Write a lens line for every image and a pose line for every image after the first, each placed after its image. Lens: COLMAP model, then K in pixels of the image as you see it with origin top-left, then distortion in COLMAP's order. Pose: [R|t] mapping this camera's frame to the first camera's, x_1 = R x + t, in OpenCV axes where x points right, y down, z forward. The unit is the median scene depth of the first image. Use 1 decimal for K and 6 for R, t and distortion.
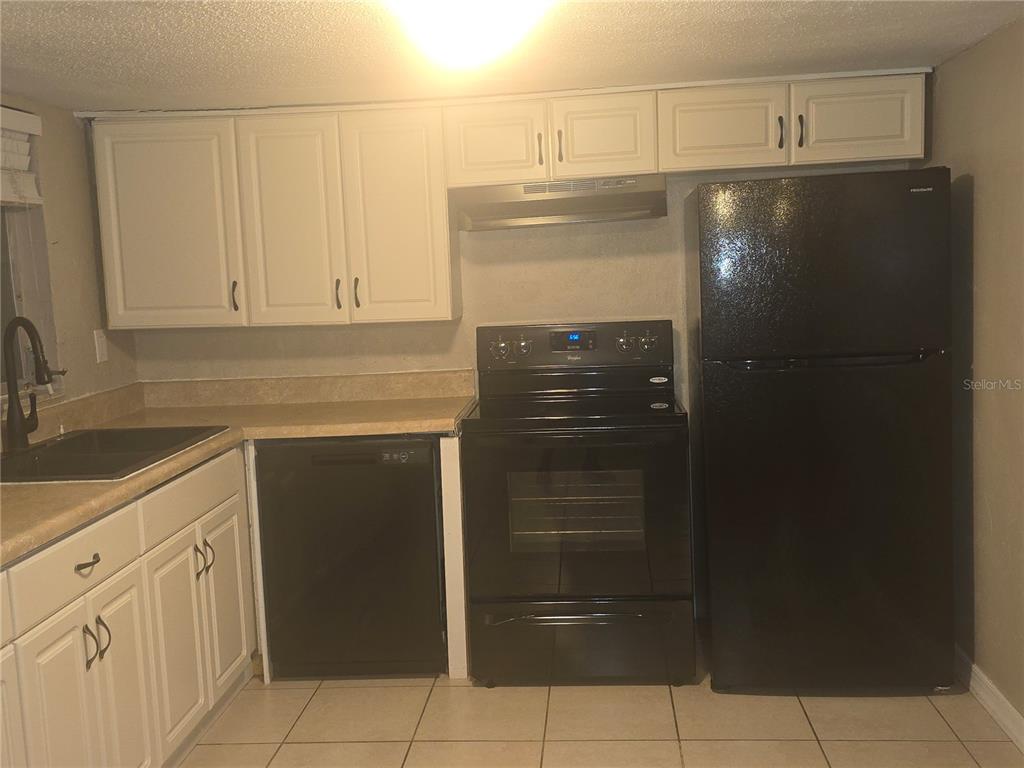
lens RADIAL K [[1012.3, 0, 512.0], [0, 1012.3, 384.0], [0, 0, 1]] dist [0.154472, -0.338144]
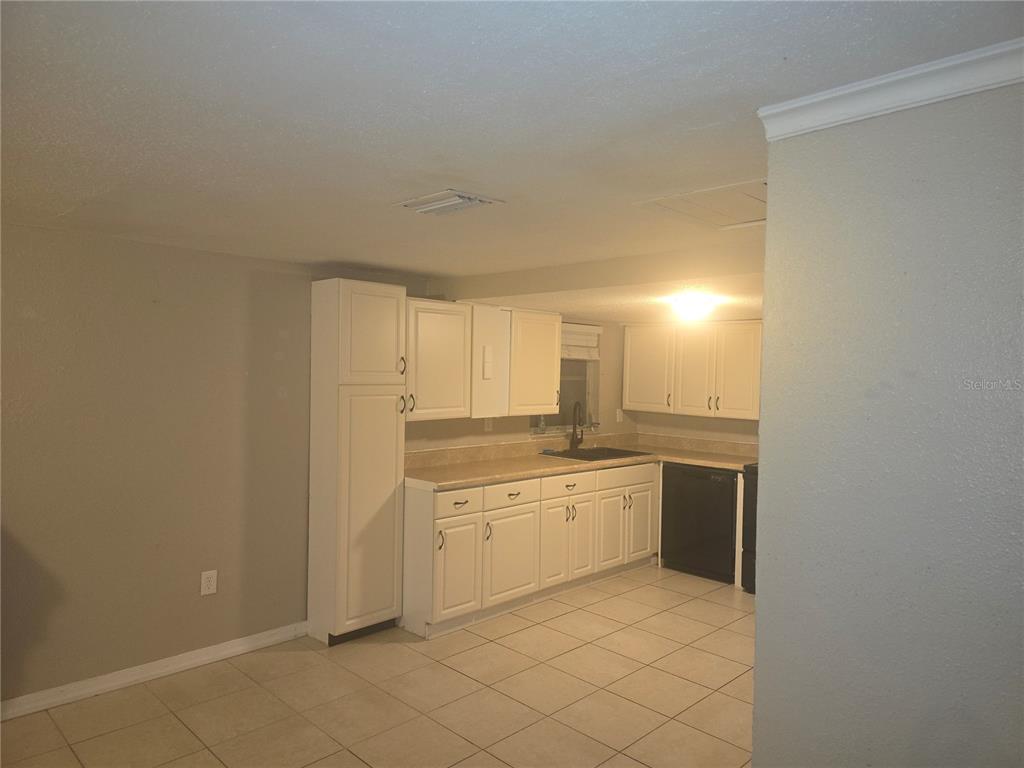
lens RADIAL K [[685.8, 0, 512.0], [0, 685.8, 384.0], [0, 0, 1]] dist [0.106862, -0.105186]
pose [[0.757769, 0.072542, -0.648478, 0.504251], [-0.132540, 0.990196, -0.044110, -0.005827], [0.638920, 0.119374, 0.759955, -0.459040]]
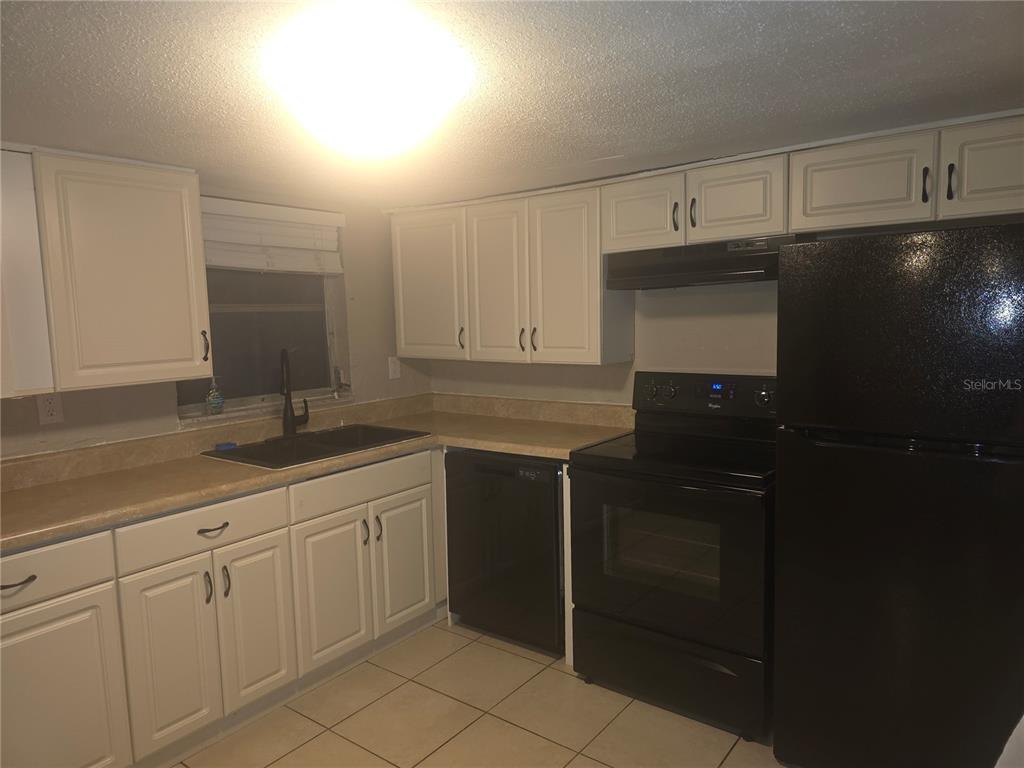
lens RADIAL K [[685.8, 0, 512.0], [0, 685.8, 384.0], [0, 0, 1]] dist [0.106862, -0.105186]
pose [[0.835741, 0.077817, -0.543582, 0.307736], [-0.074199, 0.996833, 0.028623, -0.059035], [0.544087, 0.016412, 0.838868, 0.277371]]
